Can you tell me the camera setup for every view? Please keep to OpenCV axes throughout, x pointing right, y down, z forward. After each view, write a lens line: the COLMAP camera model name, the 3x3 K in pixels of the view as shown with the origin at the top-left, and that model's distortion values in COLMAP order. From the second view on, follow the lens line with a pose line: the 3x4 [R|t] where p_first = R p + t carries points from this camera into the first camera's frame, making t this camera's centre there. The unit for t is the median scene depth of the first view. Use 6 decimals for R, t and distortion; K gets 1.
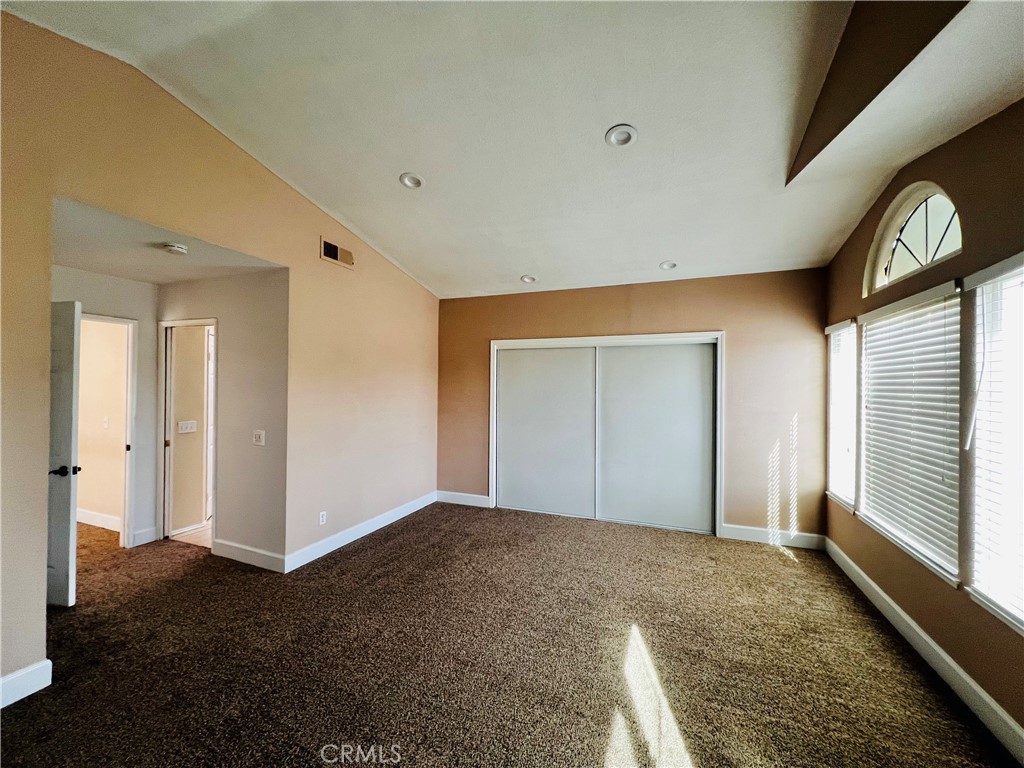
lens RADIAL K [[409.6, 0, 512.5], [0, 409.6, 379.4], [0, 0, 1]] dist [0.000159, -0.000419]
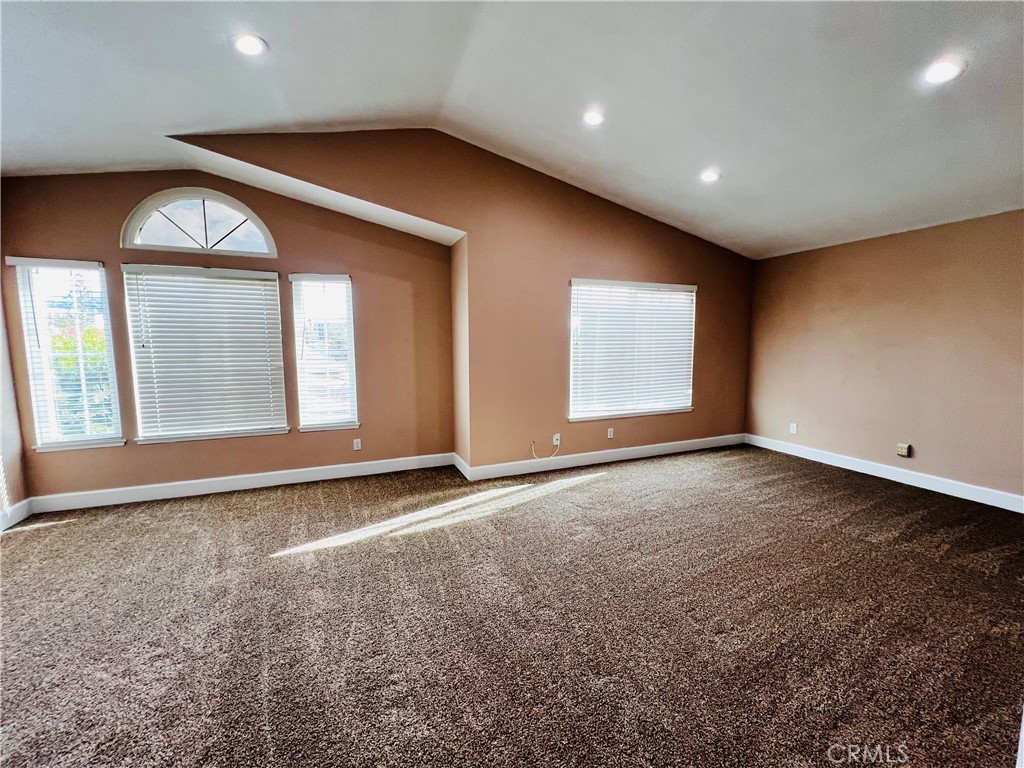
lens RADIAL K [[409.6, 0, 512.4], [0, 409.6, 382.7], [0, 0, 1]] dist [0.000159, -0.000419]
pose [[-0.699739, -0.078182, 0.710107, -0.567019], [-0.016630, 0.995507, 0.093217, 0.035175], [-0.714205, 0.053419, -0.697895, 0.852914]]
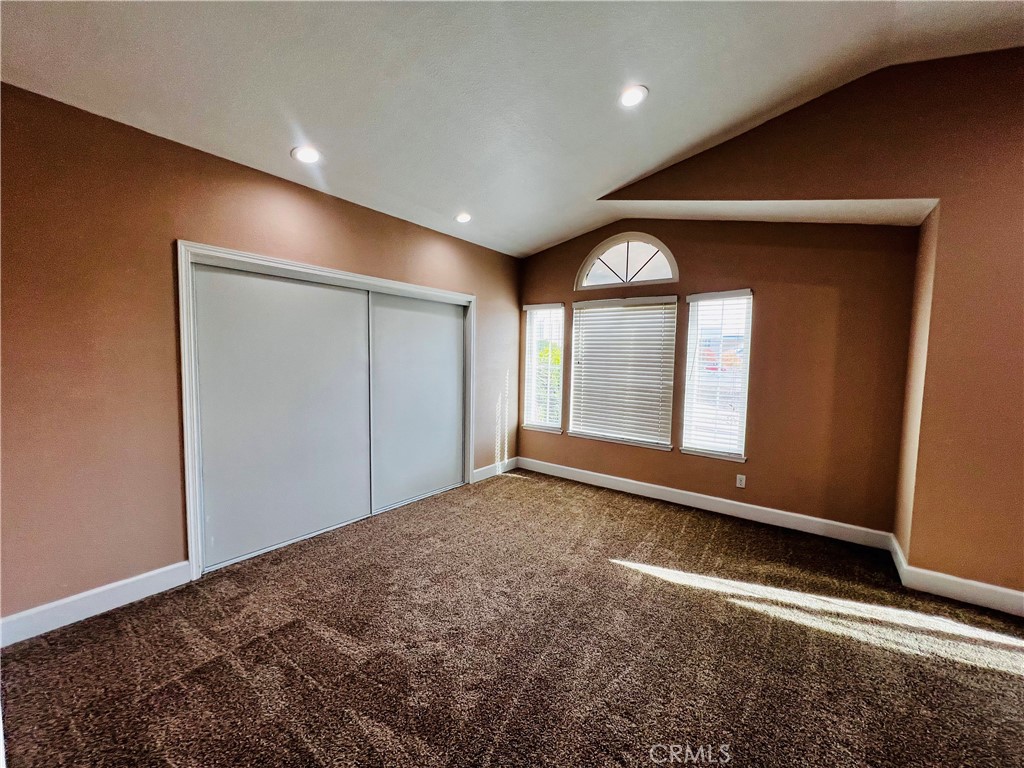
lens RADIAL K [[409.6, 0, 511.4], [0, 409.6, 383.3], [0, 0, 1]] dist [0.000159, -0.000419]
pose [[0.260748, -0.065398, 0.963189, -0.557475], [-0.037460, 0.996266, 0.077785, 0.026146], [-0.964680, -0.056363, 0.257325, 0.672527]]
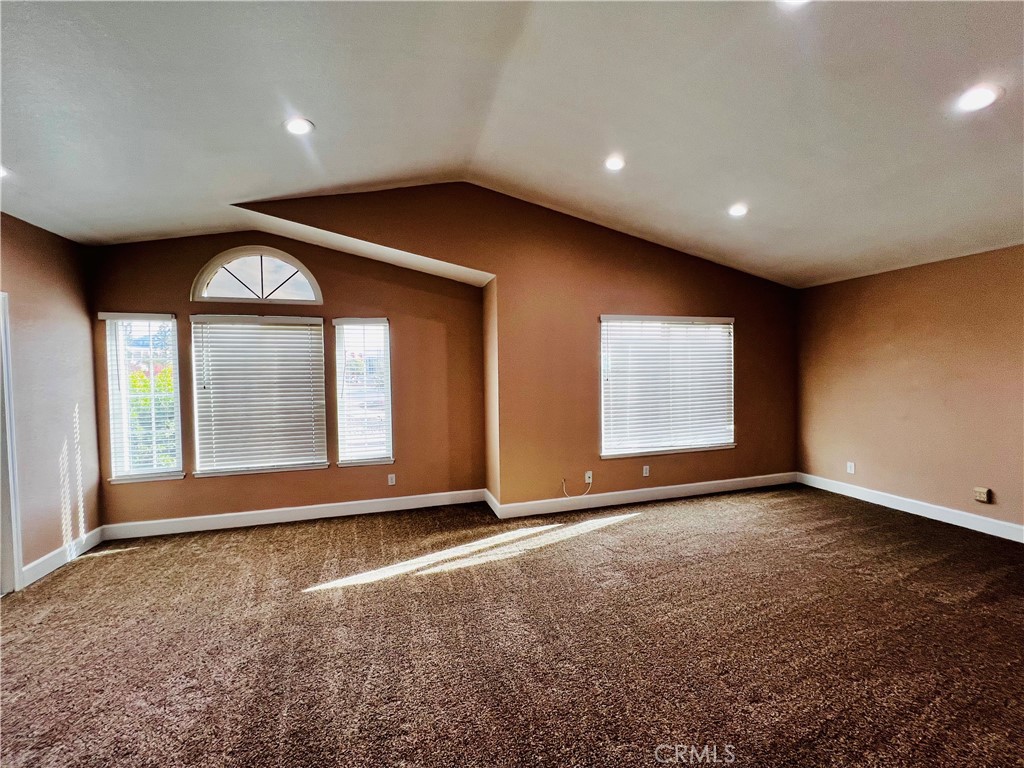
lens RADIAL K [[409.6, 0, 511.9], [0, 409.6, 382.6], [0, 0, 1]] dist [0.000159, -0.000419]
pose [[-0.621436, -0.017686, 0.783266, -0.596717], [-0.003710, 0.999800, 0.019633, 0.017252], [-0.783457, 0.009295, -0.621377, 0.832198]]
